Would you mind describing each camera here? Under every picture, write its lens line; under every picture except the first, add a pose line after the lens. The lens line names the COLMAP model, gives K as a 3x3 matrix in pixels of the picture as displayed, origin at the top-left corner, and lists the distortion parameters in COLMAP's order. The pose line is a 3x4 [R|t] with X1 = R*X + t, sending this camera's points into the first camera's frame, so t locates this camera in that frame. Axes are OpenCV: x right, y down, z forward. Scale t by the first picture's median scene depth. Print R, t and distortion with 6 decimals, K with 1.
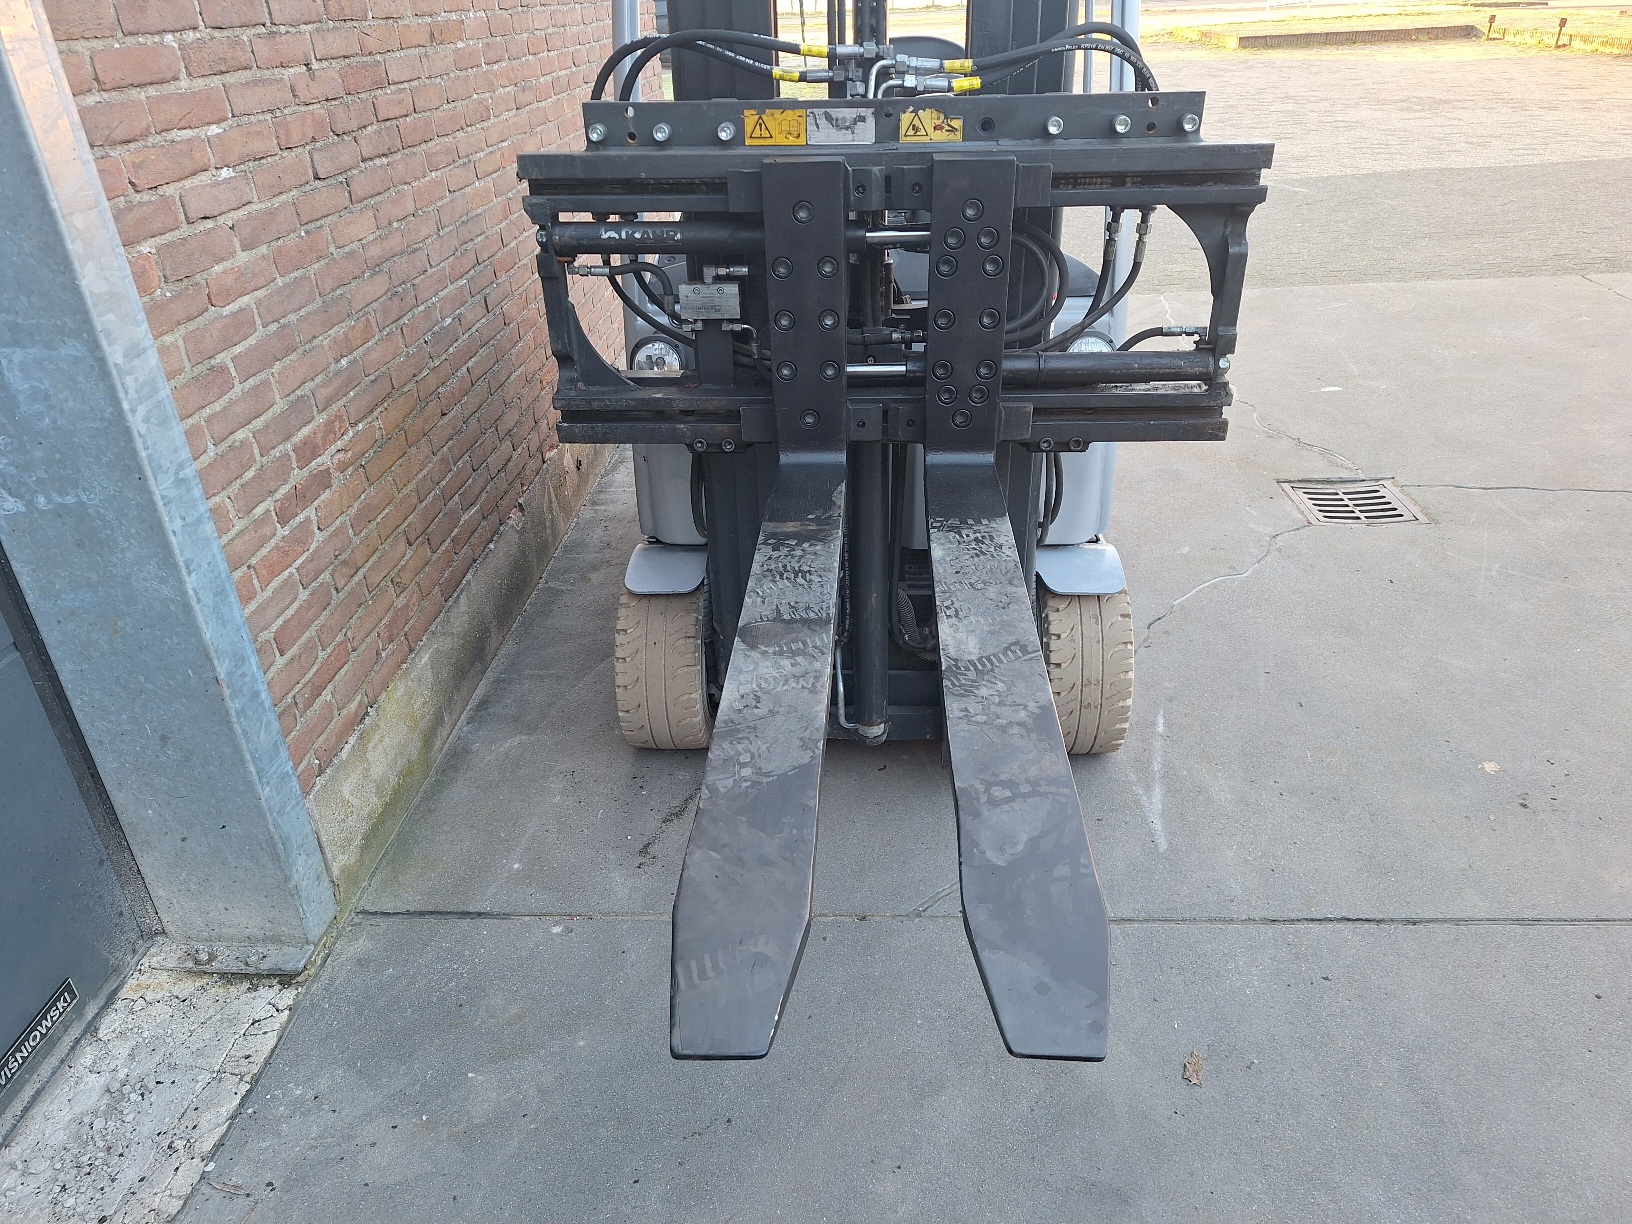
lens RADIAL K [[1130.8, 0, 819.7], [0, 1130.8, 610.9], [0, 0, 1]] dist [0.065227, -0.065451]
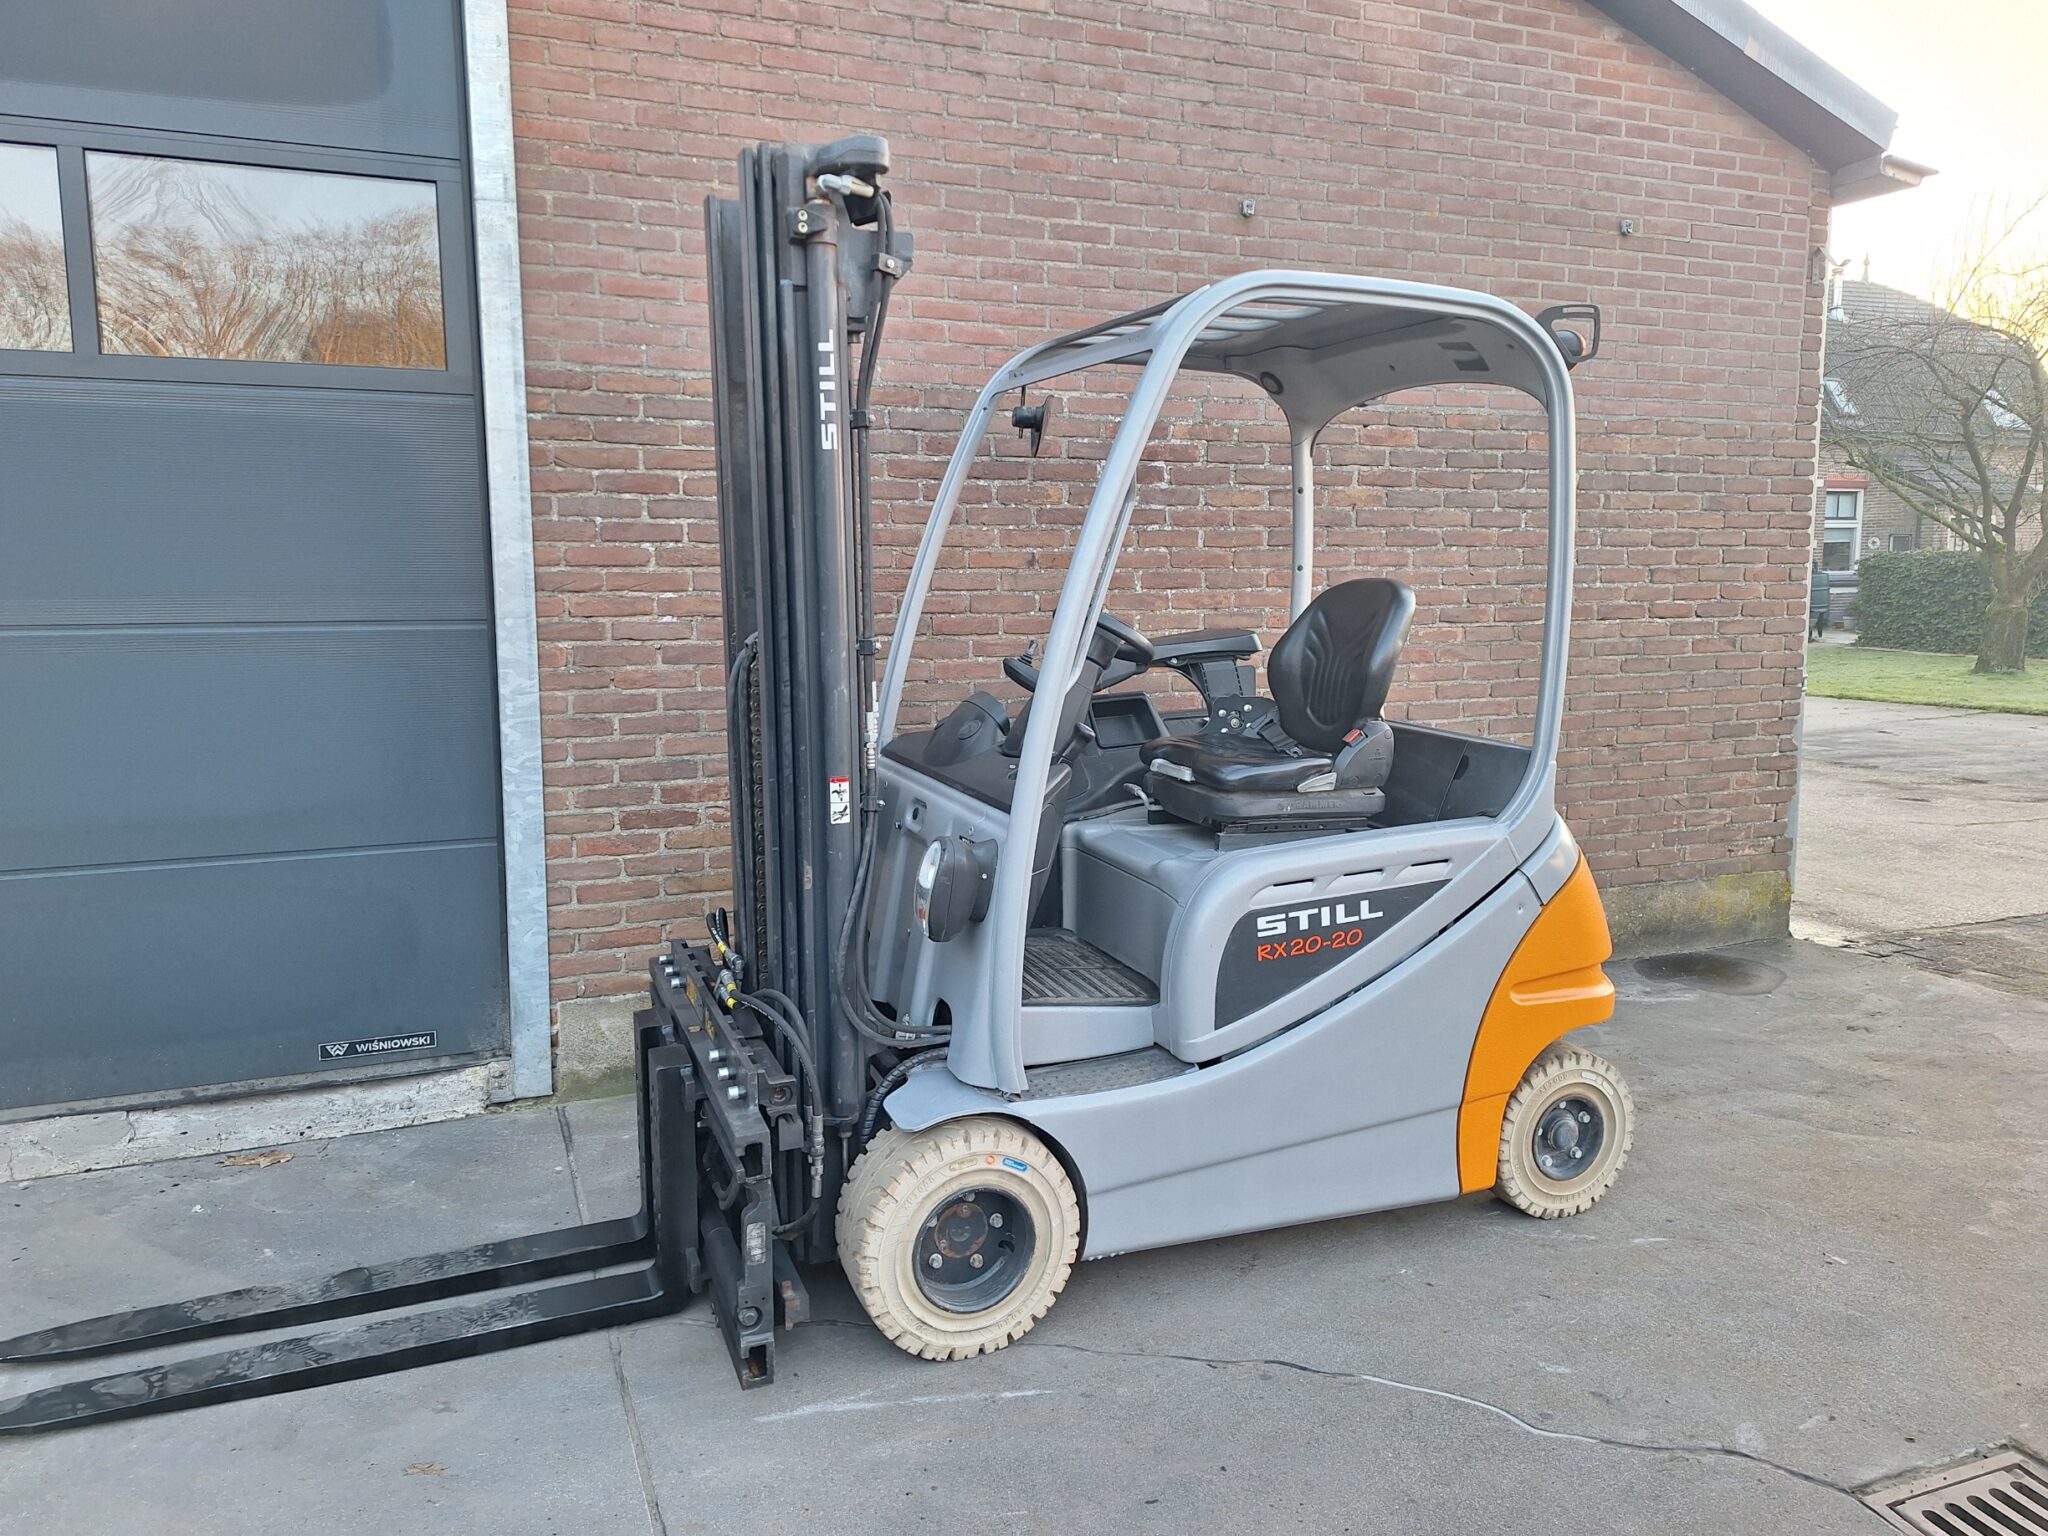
lens RADIAL K [[1419.1, 0, 1011.6], [0, 1419.1, 740.6], [0, 0, 1]] dist [0.065227, -0.065451]
pose [[0.409168, 0.143303, -0.901136, 1.457828], [-0.450639, 0.890480, -0.063008, -0.295617], [0.793414, 0.431868, 0.428934, 0.543585]]
